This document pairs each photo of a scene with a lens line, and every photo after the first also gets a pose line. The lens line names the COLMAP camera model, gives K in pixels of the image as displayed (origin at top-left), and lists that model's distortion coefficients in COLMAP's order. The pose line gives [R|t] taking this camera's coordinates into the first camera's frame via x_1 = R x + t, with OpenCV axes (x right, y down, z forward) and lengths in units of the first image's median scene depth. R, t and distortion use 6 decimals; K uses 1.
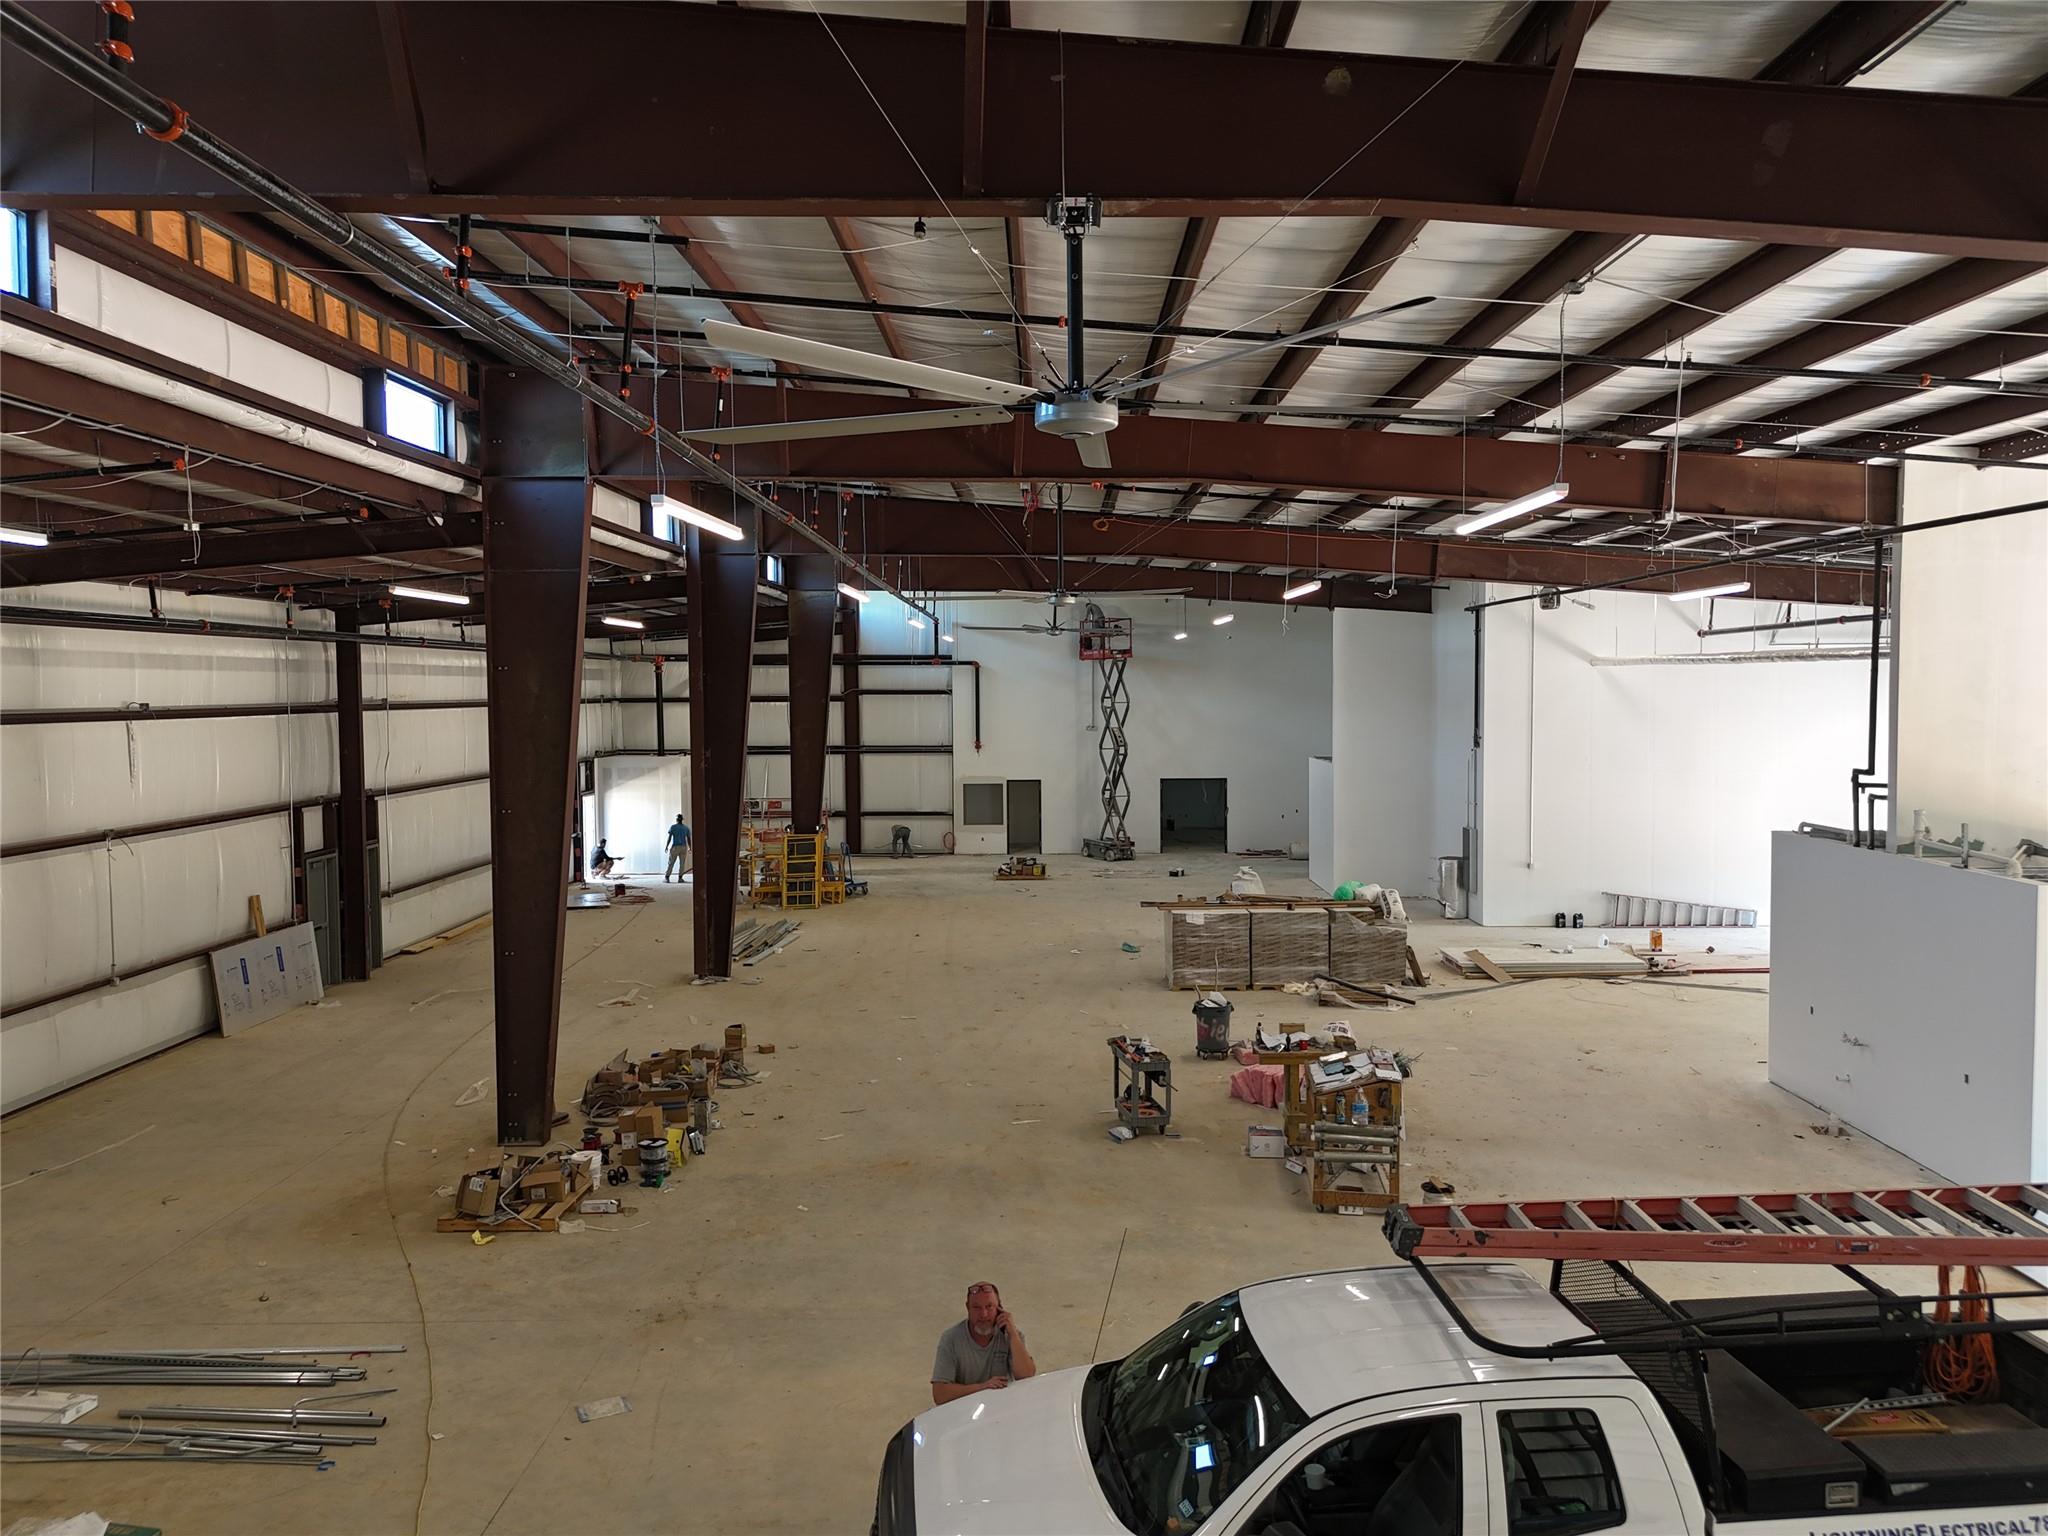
lens RADIAL K [[1505.0, 0, 1019.5], [0, 1505.0, 755.2], [0, 0, 1]] dist [0.057462, -0.047051]
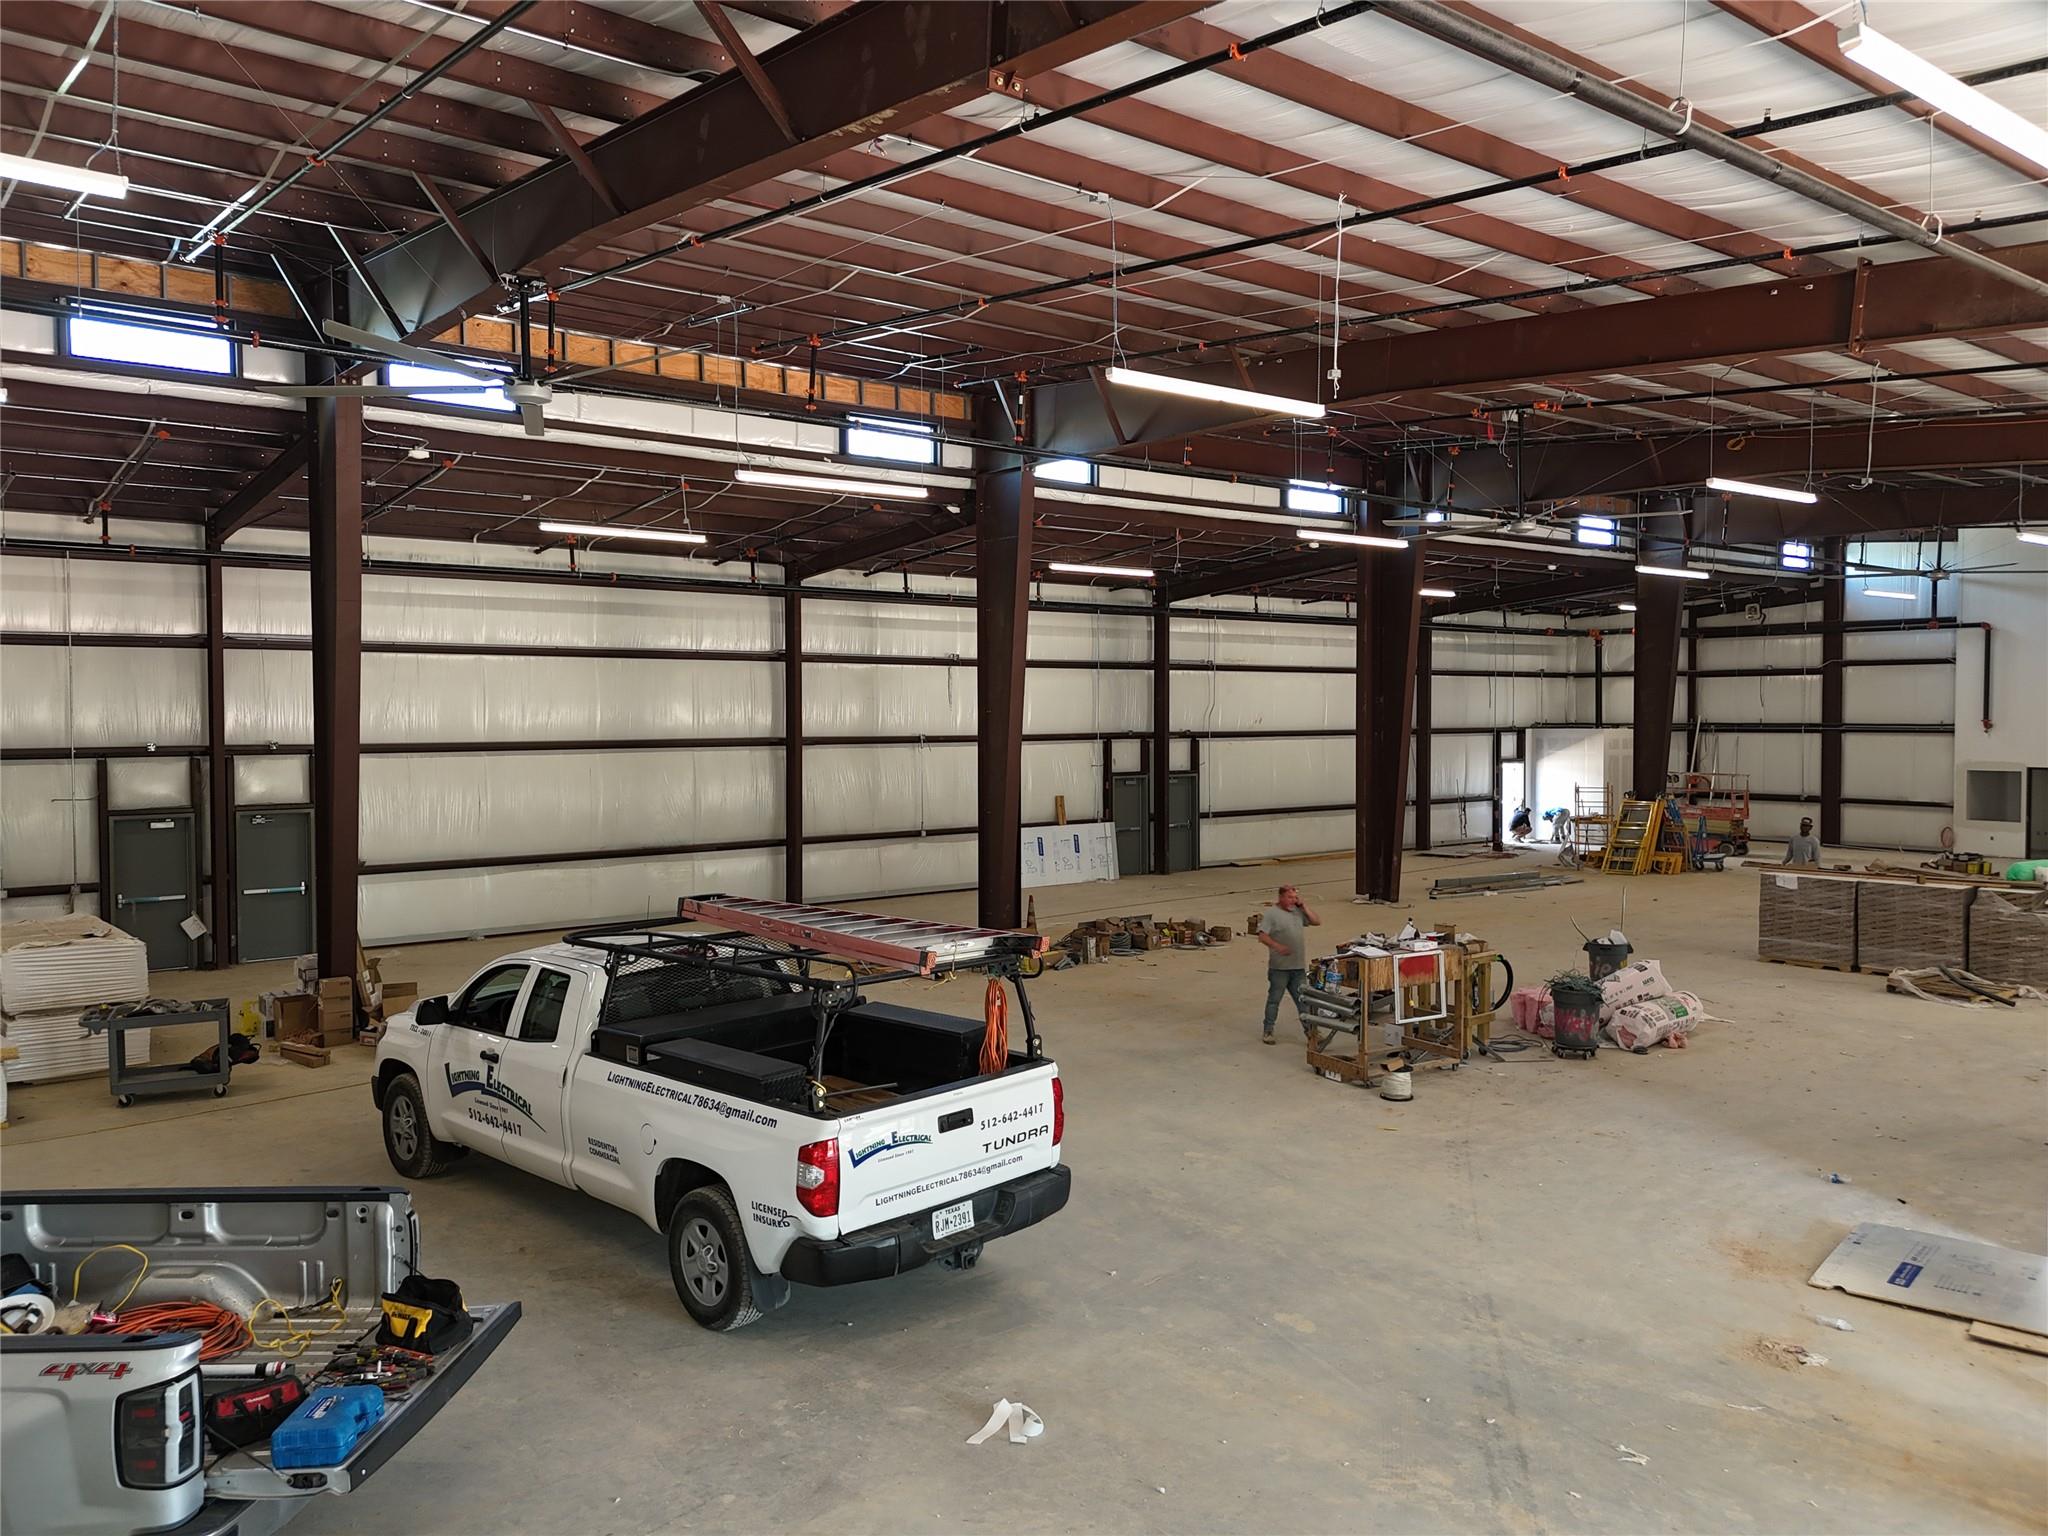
lens RADIAL K [[1505.0, 0, 1039.5], [0, 1505.0, 758.1], [0, 0, 1]] dist [0.057462, -0.047051]
pose [[0.640963, 0.027622, -0.767075, 0.310233], [-0.036077, 0.999332, 0.005840, 0.028338], [0.766724, 0.023930, 0.641531, 0.057810]]
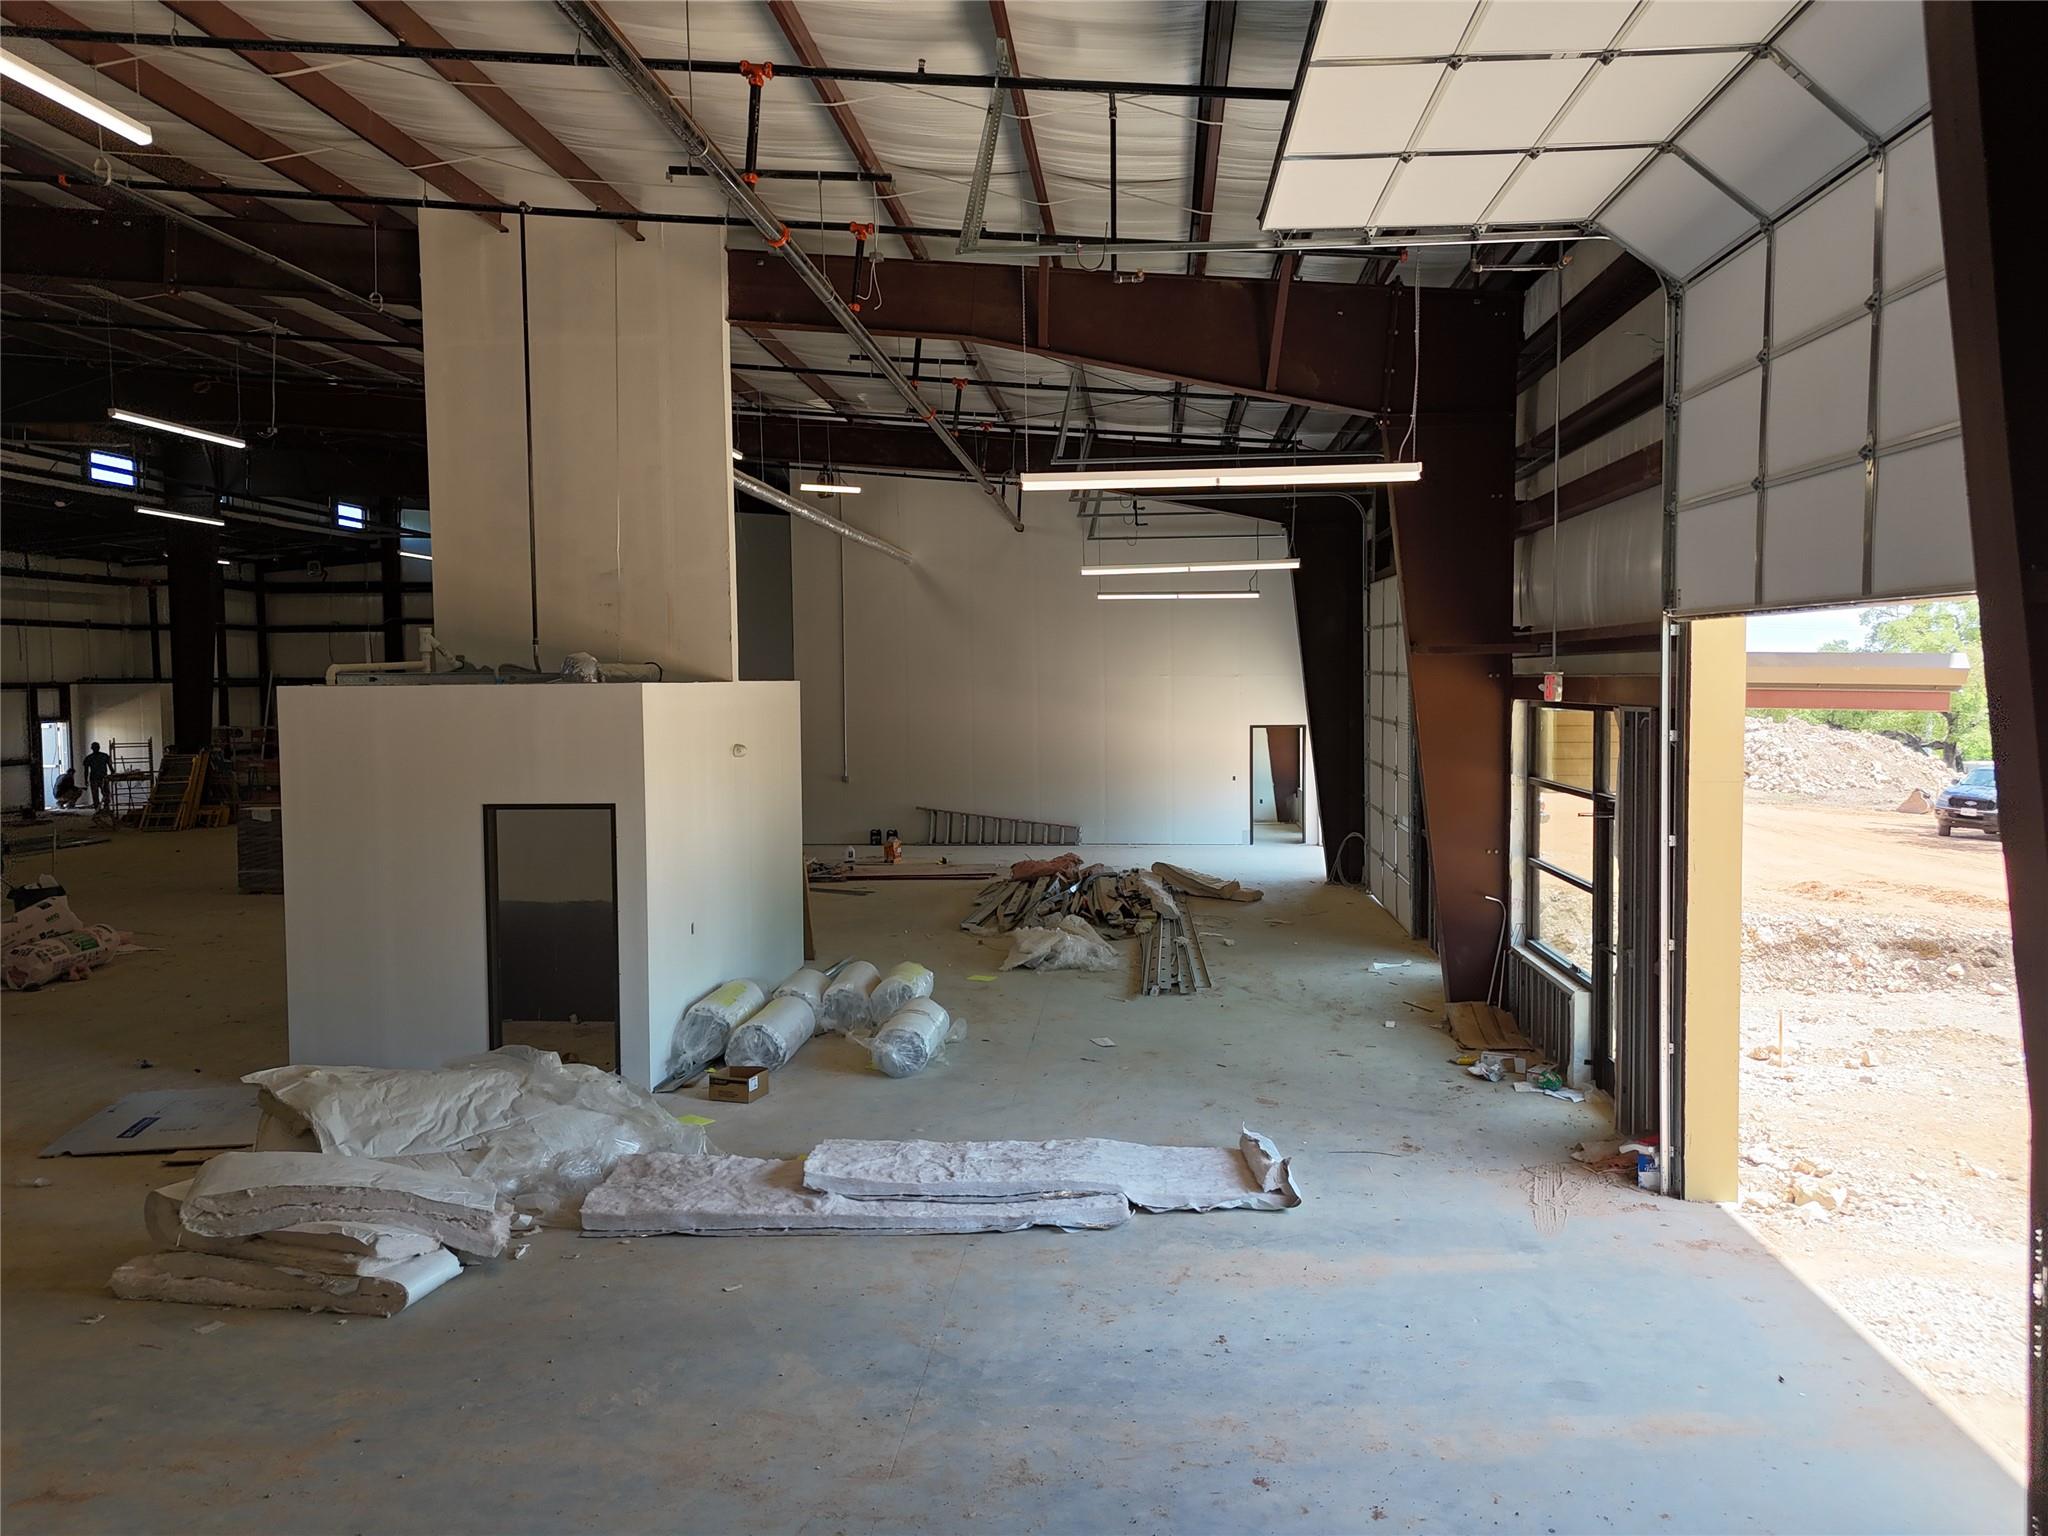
lens RADIAL K [[1505.0, 0, 1018.2], [0, 1505.0, 766.0], [0, 0, 1]] dist [0.057462, -0.047051]
pose [[0.997673, 0.001162, -0.068169, 0.385261], [-0.000152, 0.999890, 0.014813, 0.039128], [0.068179, -0.014768, 0.997564, 0.064766]]
